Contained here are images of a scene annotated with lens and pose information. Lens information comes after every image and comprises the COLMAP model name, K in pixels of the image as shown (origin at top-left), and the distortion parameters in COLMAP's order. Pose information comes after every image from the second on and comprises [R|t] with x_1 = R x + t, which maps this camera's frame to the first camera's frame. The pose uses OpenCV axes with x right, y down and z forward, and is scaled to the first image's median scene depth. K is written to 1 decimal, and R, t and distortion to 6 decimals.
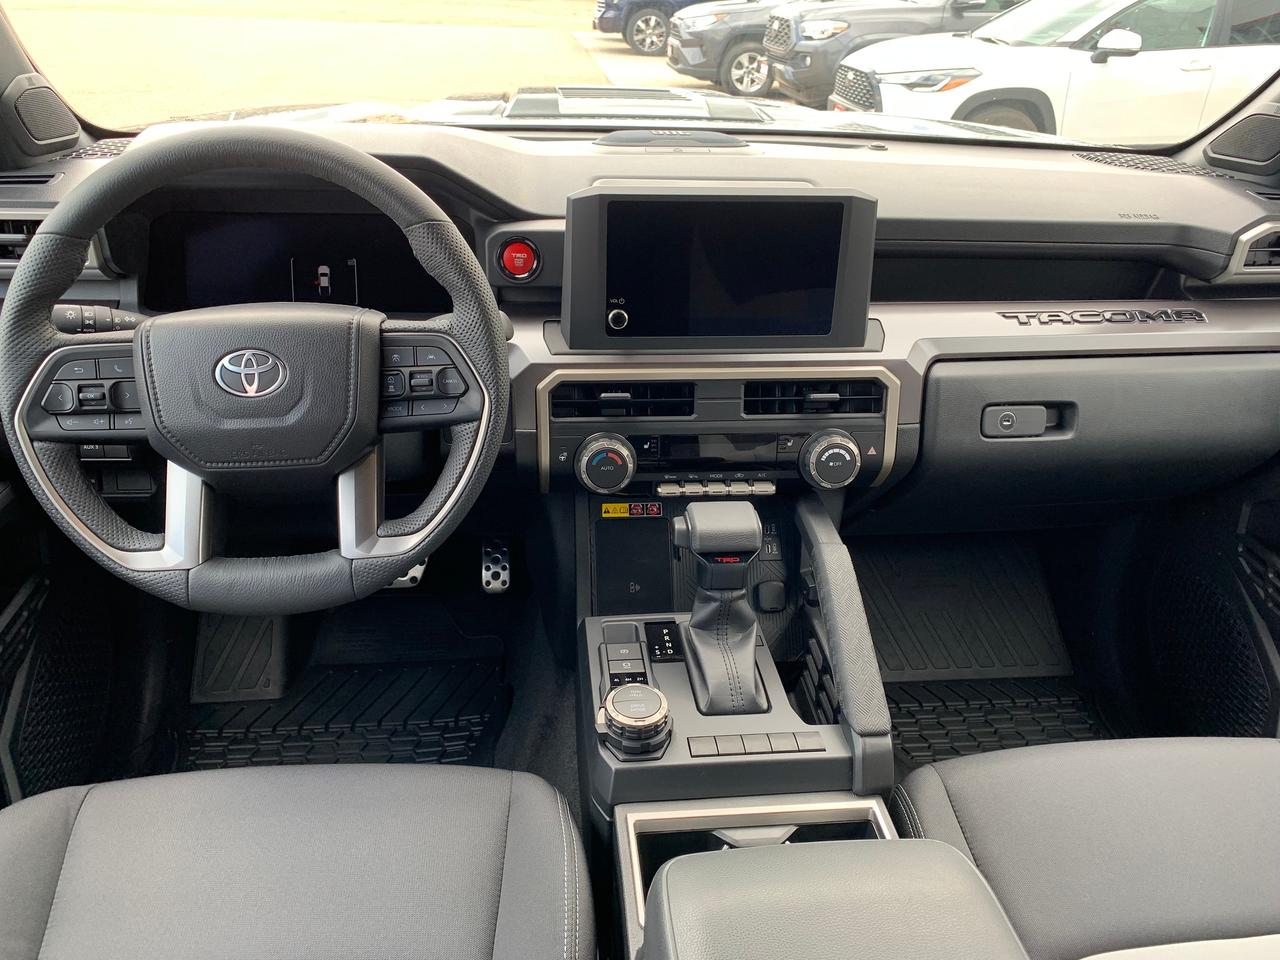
lens RADIAL K [[965.5, 0, 640.0], [0, 965.5, 480.0], [0, 0, 1]] dist [0.015296, -0.006861]
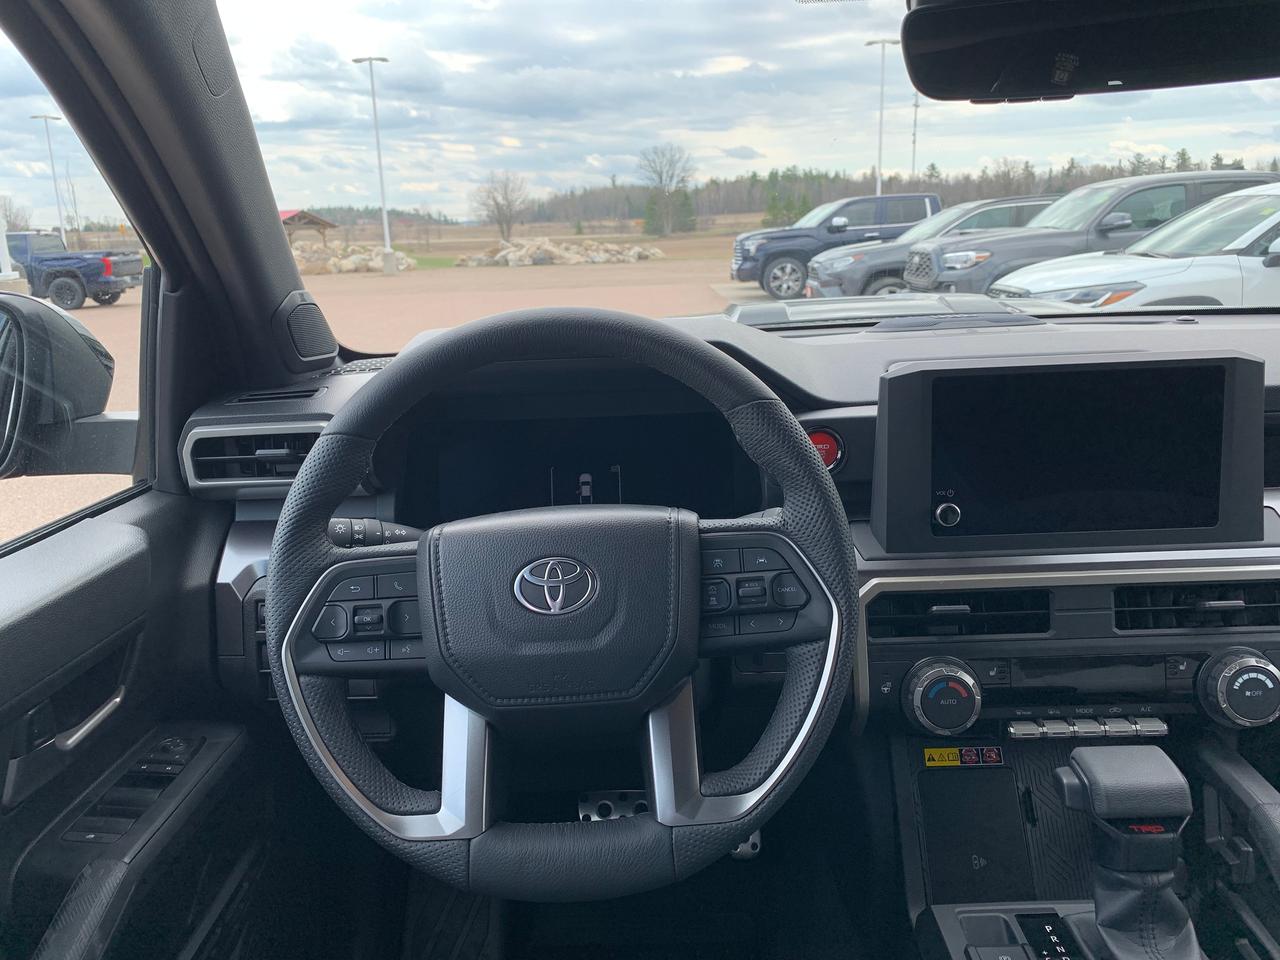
lens RADIAL K [[984.5, 0, 631.8], [0, 984.5, 482.1], [0, 0, 1]] dist [0.019948, -0.001765]
pose [[0.987696, -0.046303, -0.149371, -0.162848], [0.009859, 0.971698, -0.236022, 0.001267], [0.156072, 0.231645, 0.960199, 0.149374]]
